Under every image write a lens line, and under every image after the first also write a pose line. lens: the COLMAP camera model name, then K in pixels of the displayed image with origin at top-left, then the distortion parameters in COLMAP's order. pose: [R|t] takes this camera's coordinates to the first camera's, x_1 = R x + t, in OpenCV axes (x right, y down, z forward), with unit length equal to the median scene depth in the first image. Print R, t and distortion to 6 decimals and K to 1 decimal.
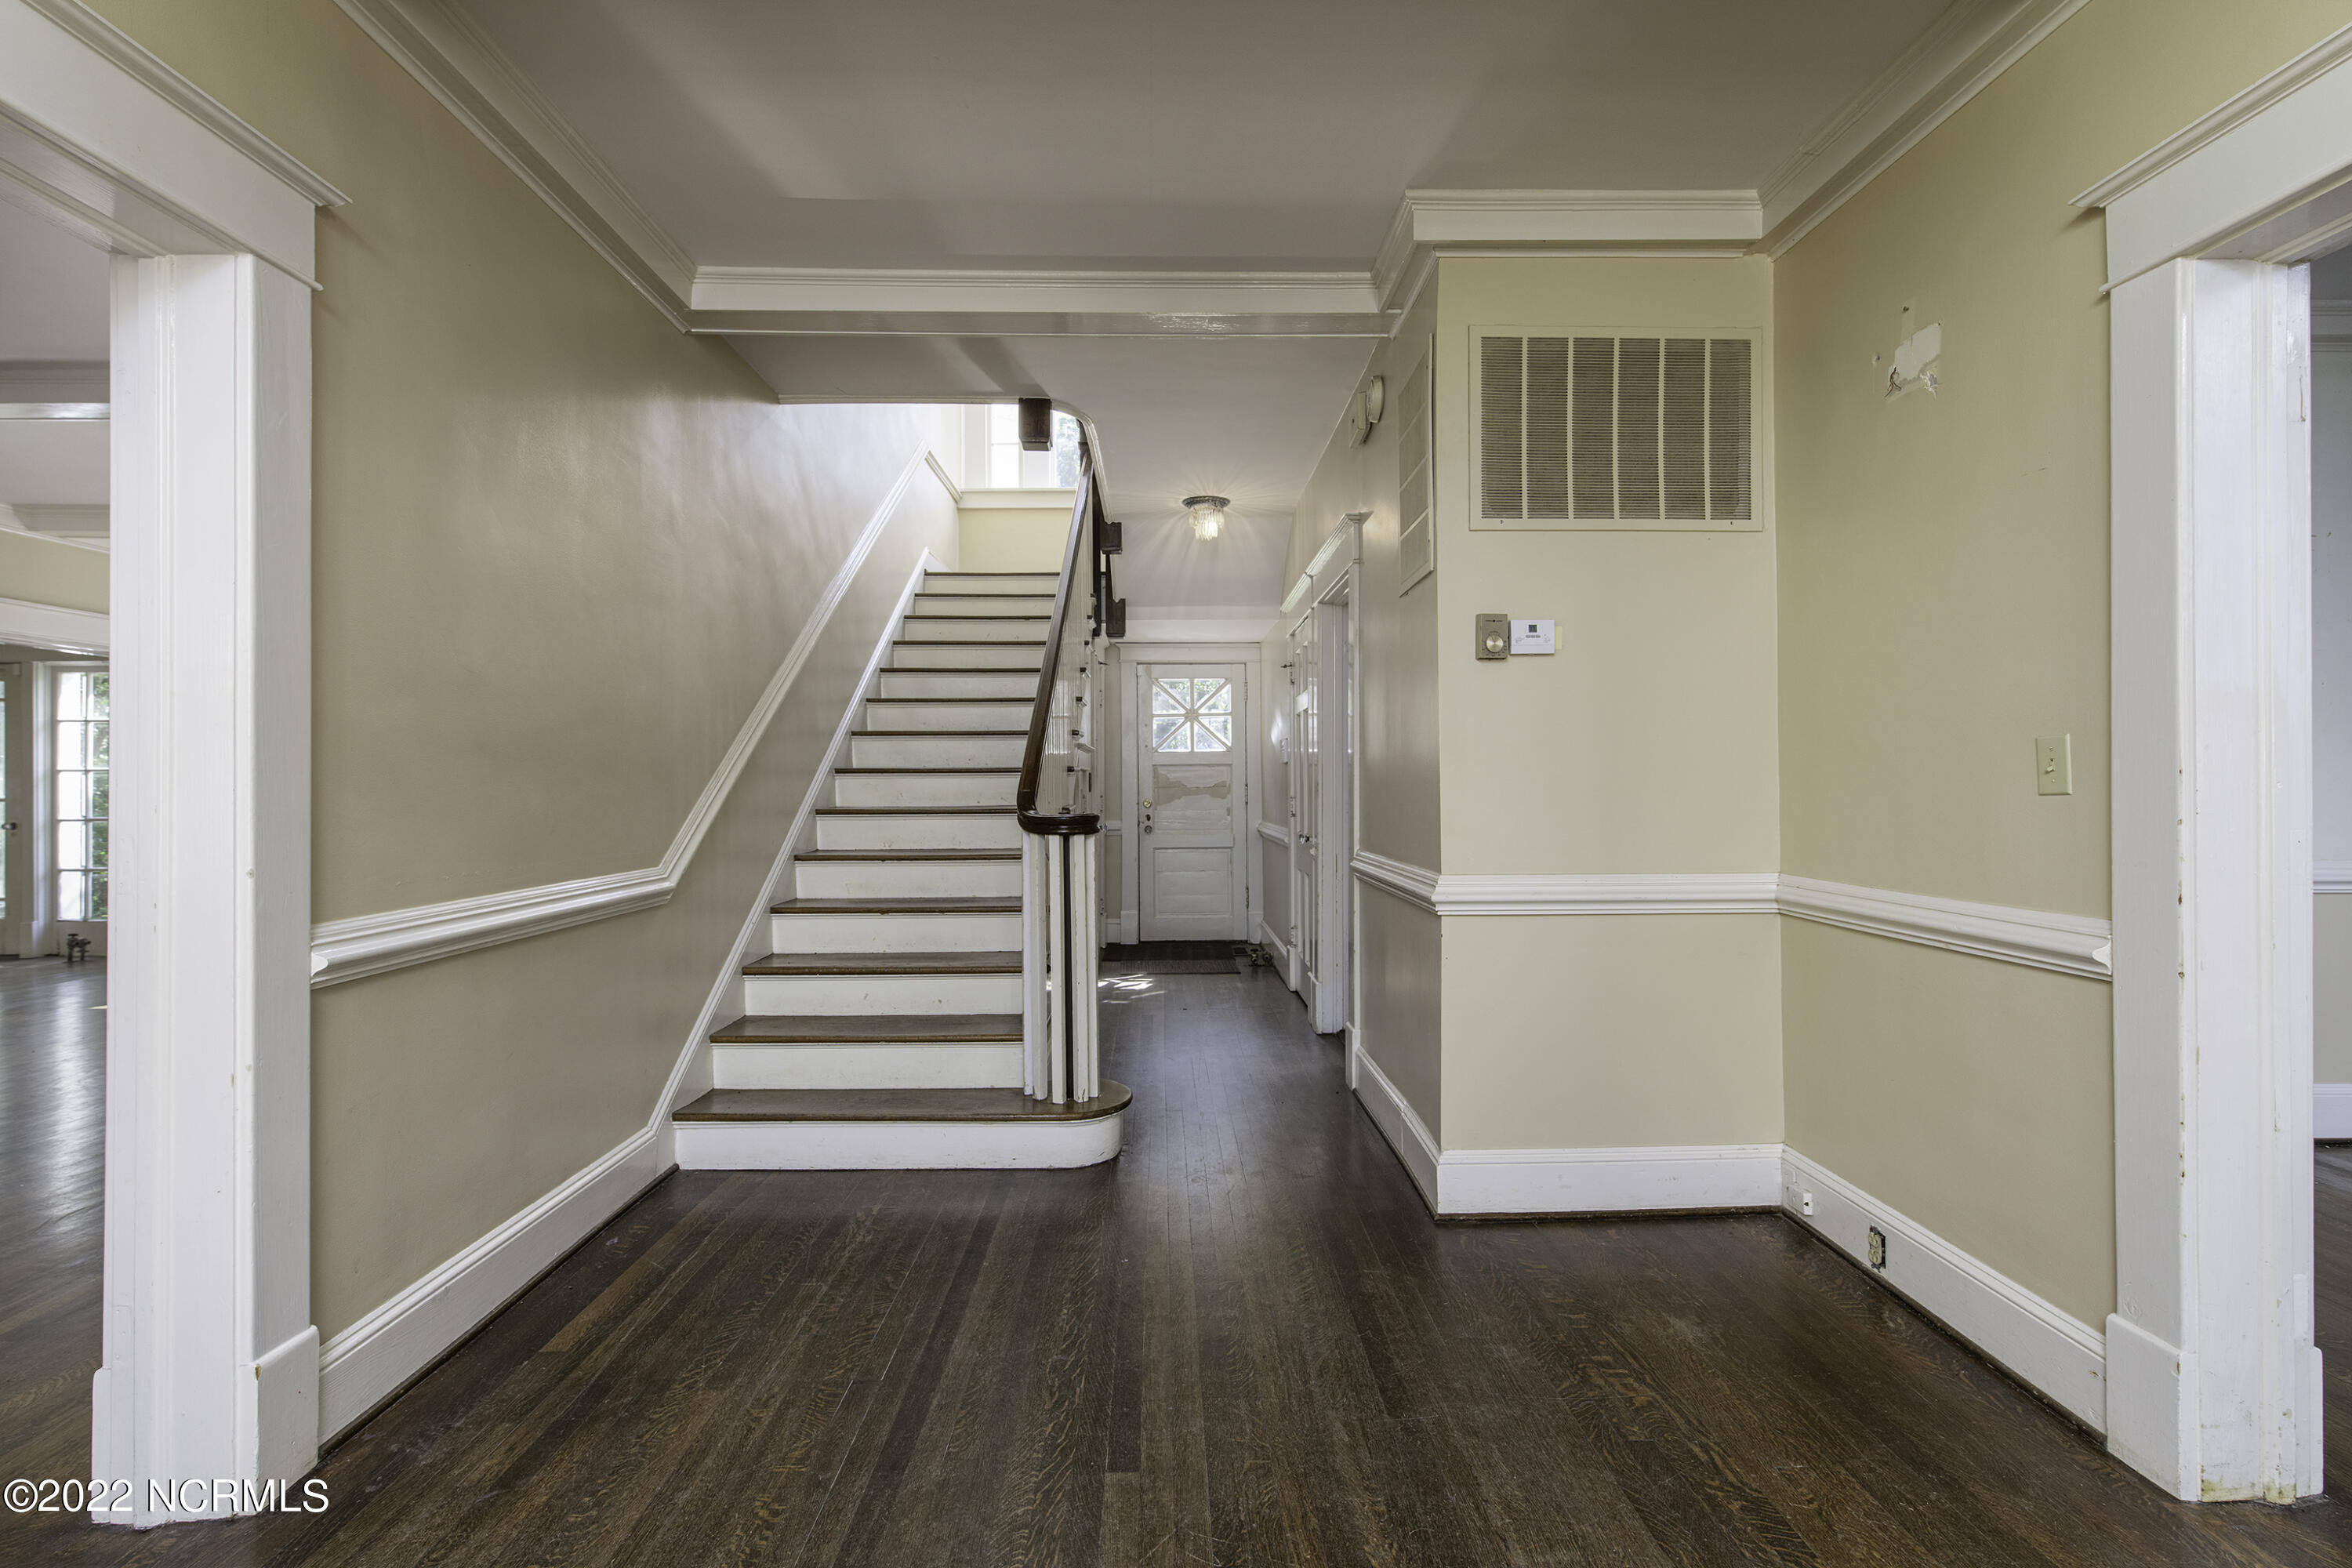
lens RADIAL K [[1037.1, 0, 1224.3], [0, 1037.1, 784.6], [0, 0, 1]] dist [-0.001970, -0.000551]
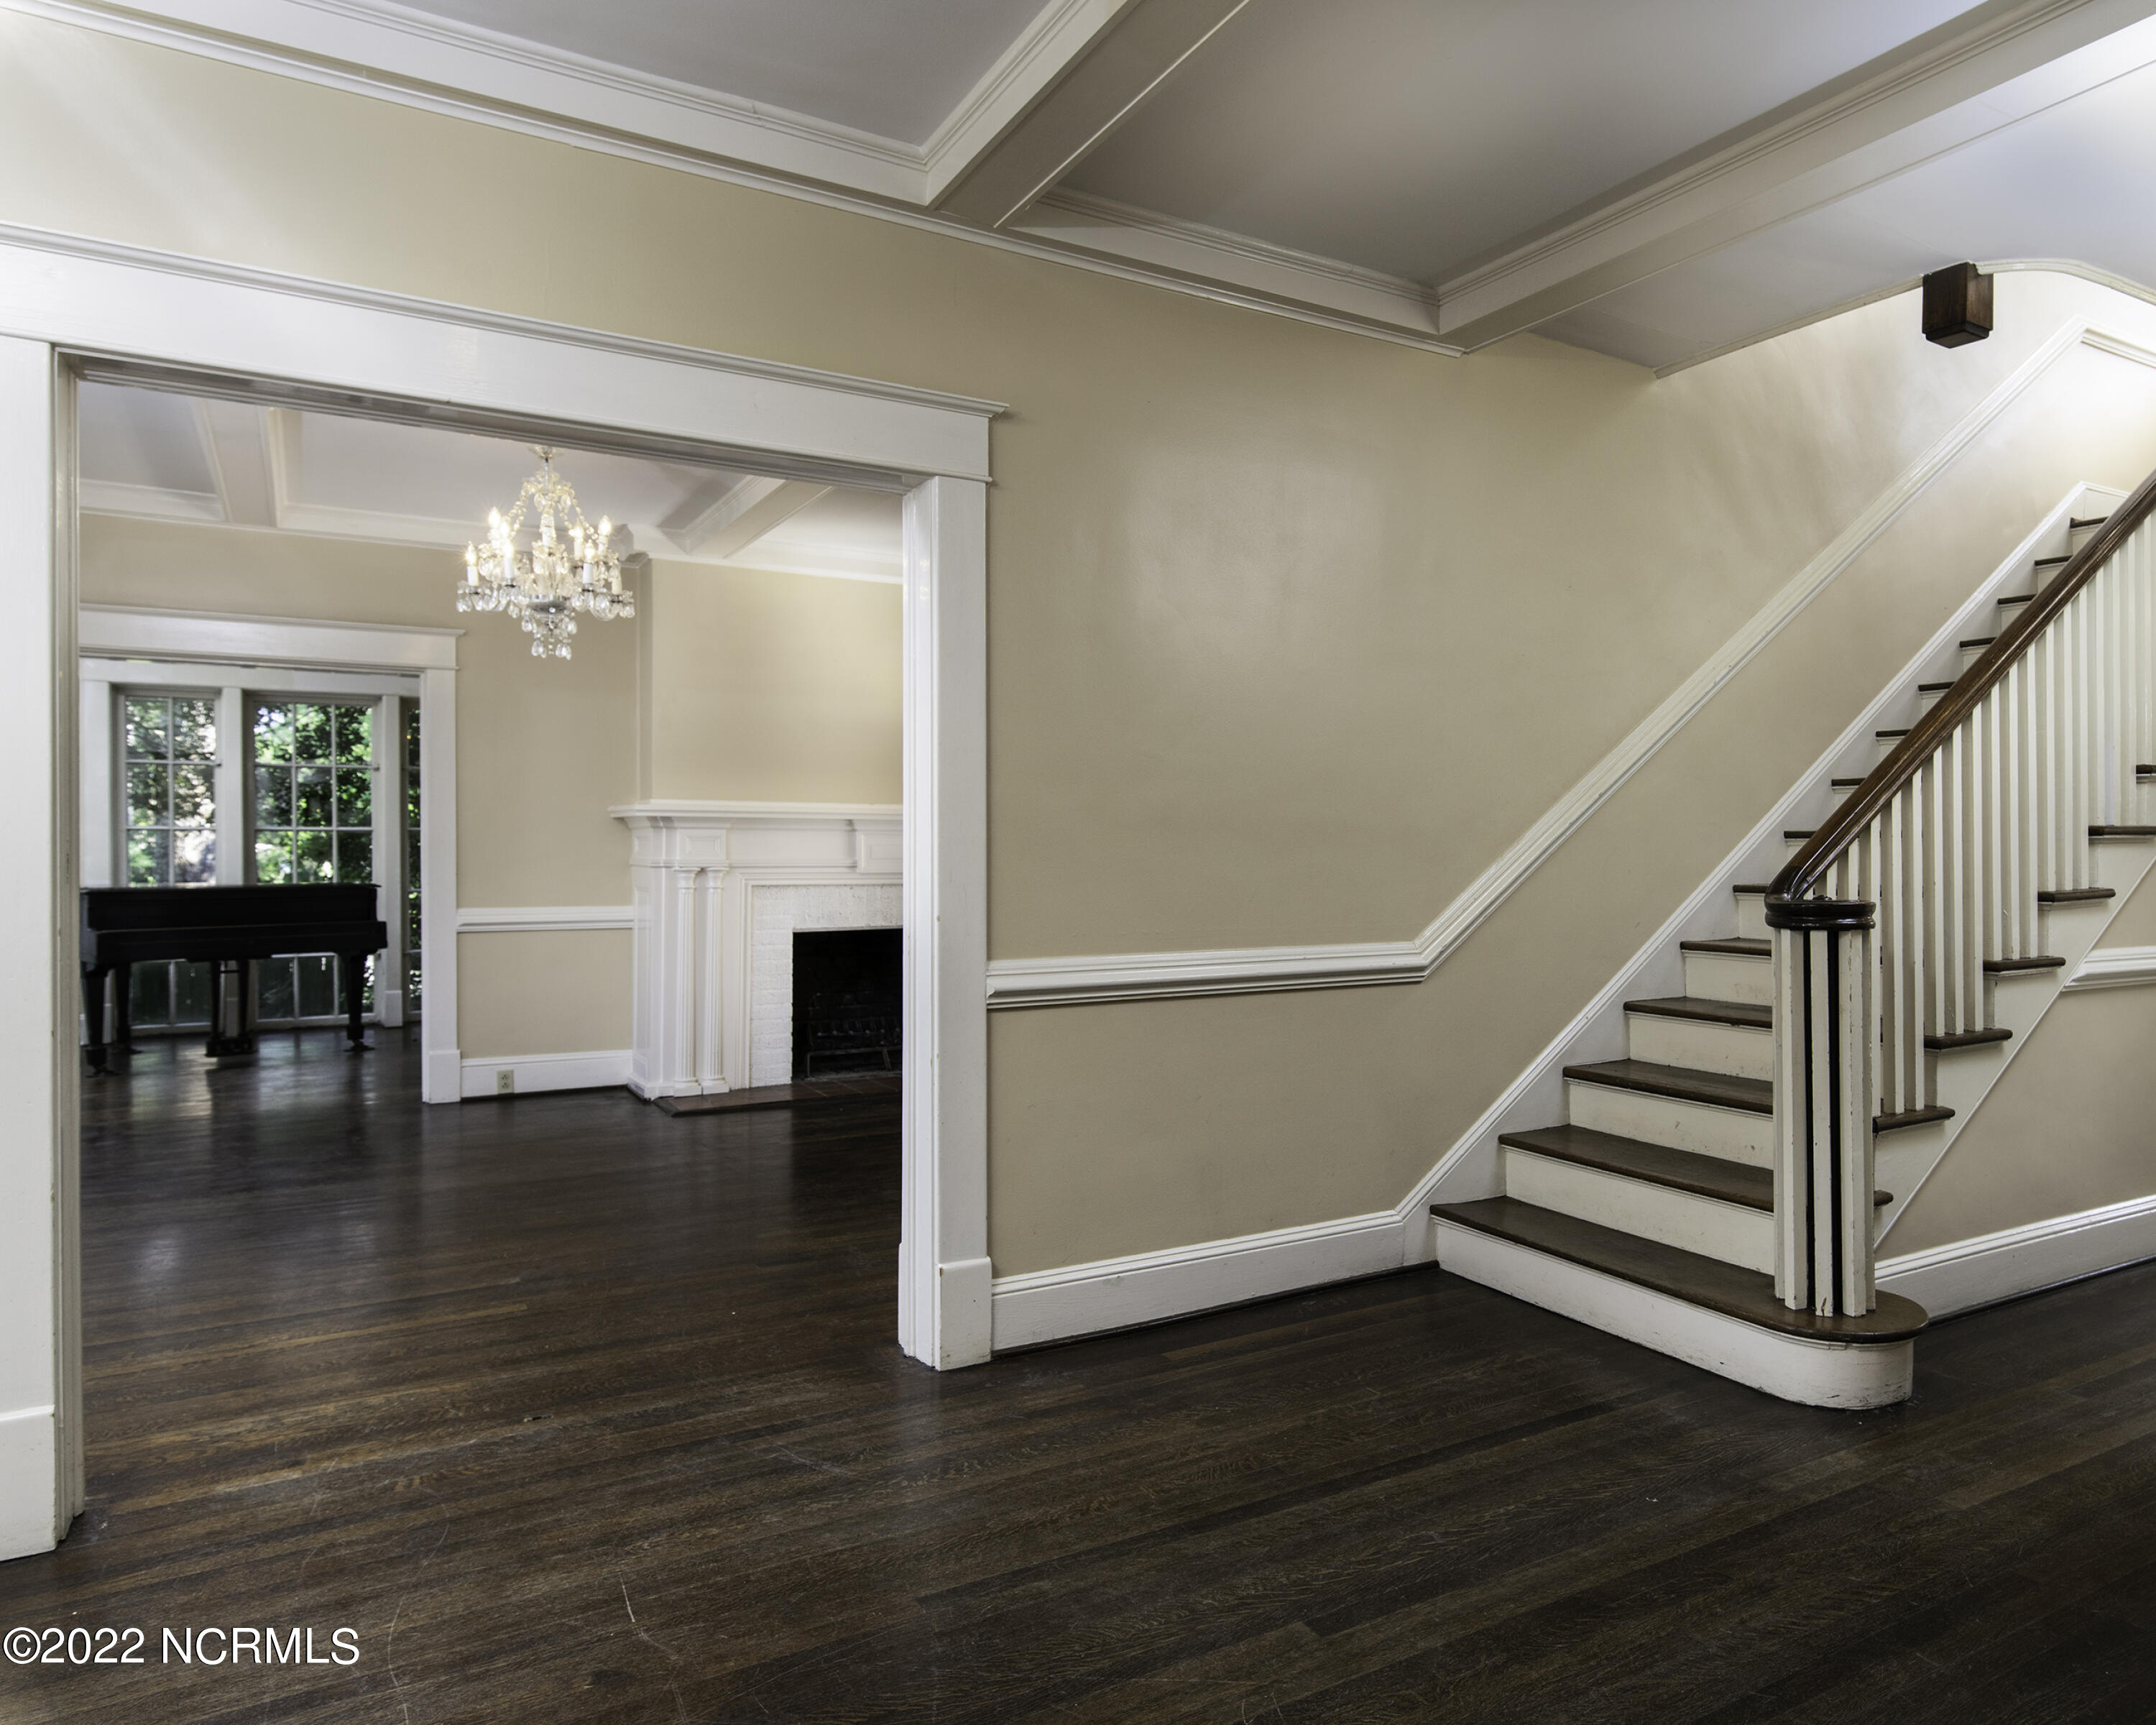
lens RADIAL K [[1348.5, 0, 1074.2], [0, 1348.5, 873.6], [0, 0, 1]] dist [-0.000263, 0.000777]
pose [[0.509615, 0.012507, -0.860312, 0.683839], [-0.000060, 0.999895, 0.014501, 0.000027], [0.860403, -0.007339, 0.509562, 0.210830]]
